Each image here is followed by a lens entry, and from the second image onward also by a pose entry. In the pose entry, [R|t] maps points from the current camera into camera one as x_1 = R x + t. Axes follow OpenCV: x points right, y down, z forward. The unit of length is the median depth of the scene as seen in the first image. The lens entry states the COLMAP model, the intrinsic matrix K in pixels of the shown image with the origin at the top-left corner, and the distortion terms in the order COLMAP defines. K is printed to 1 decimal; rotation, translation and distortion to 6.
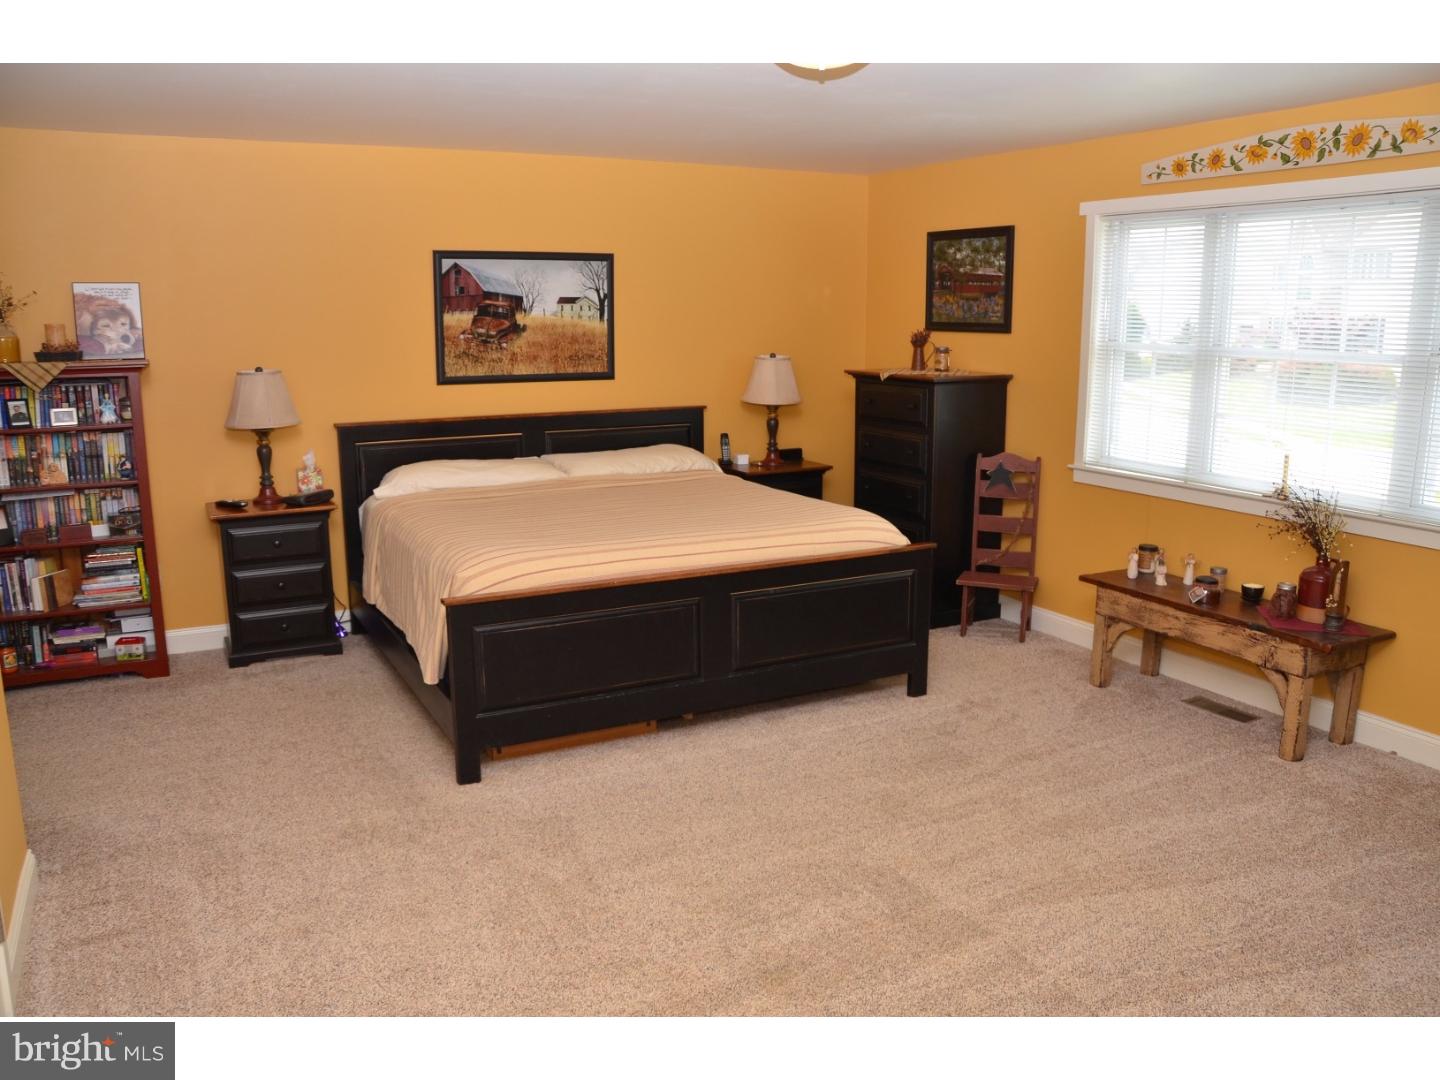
lens RADIAL K [[1143.6, 0, 728.4], [0, 1143.6, 547.7], [0, 0, 1]] dist [-0.150146, 0.127206]
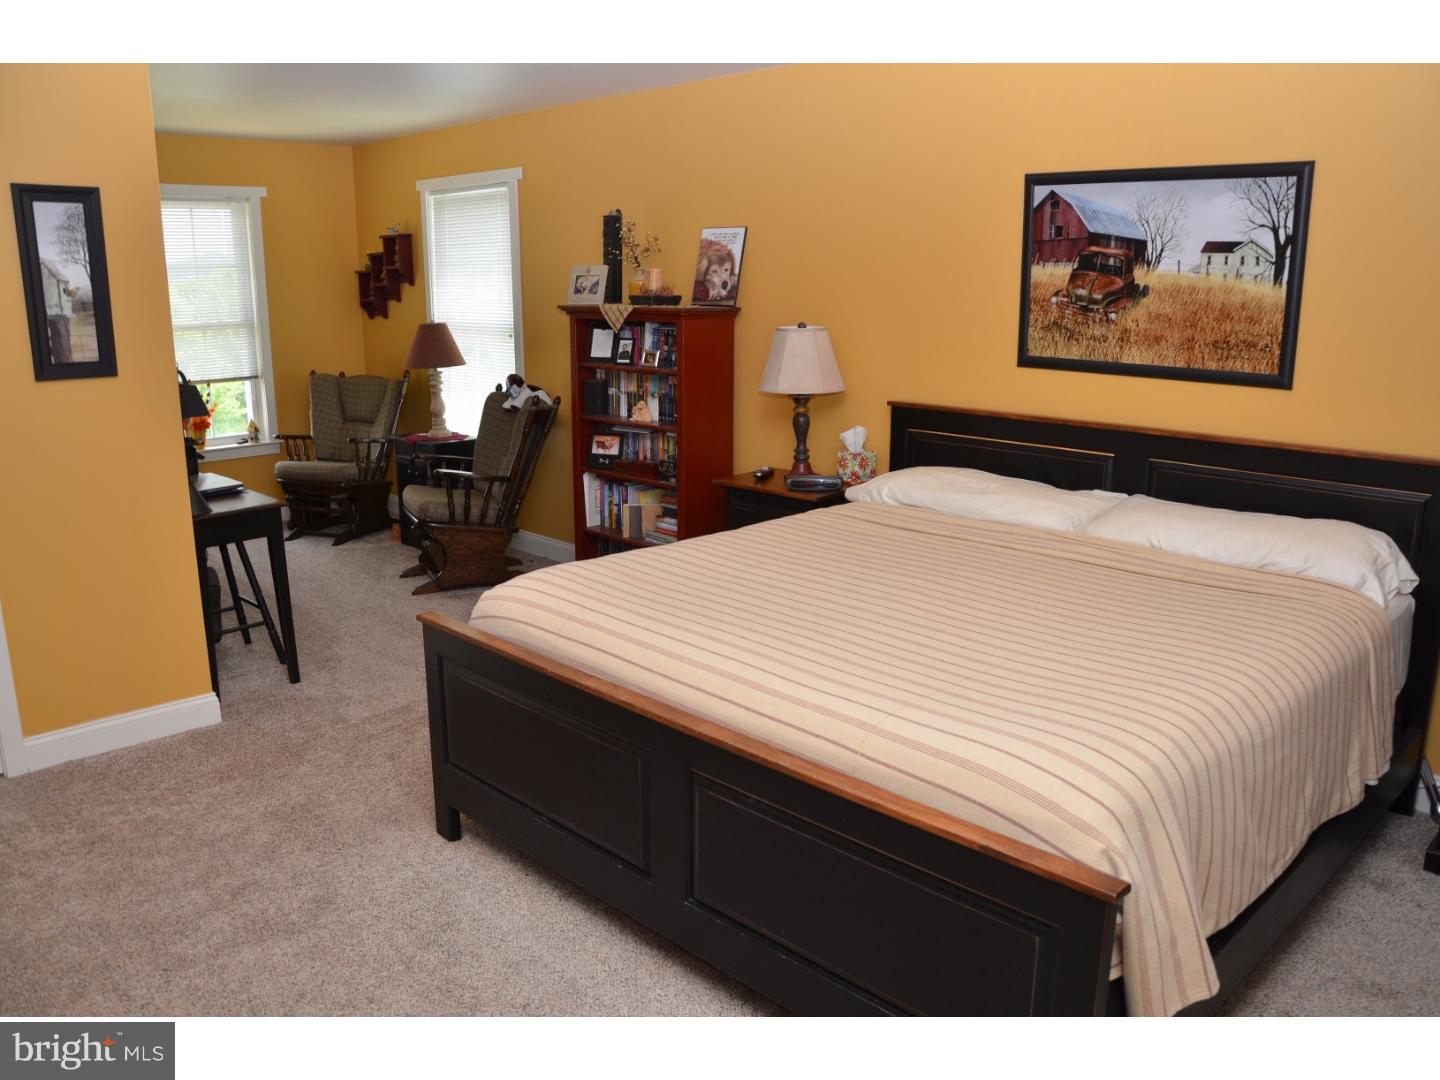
lens RADIAL K [[1143.6, 0, 728.4], [0, 1143.6, 547.7], [0, 0, 1]] dist [-0.150146, 0.127206]
pose [[0.279781, 0.229493, -0.932232, 0.372897], [-0.191267, 0.964869, 0.180124, -0.125388], [0.940819, 0.127910, 0.313846, 0.613643]]
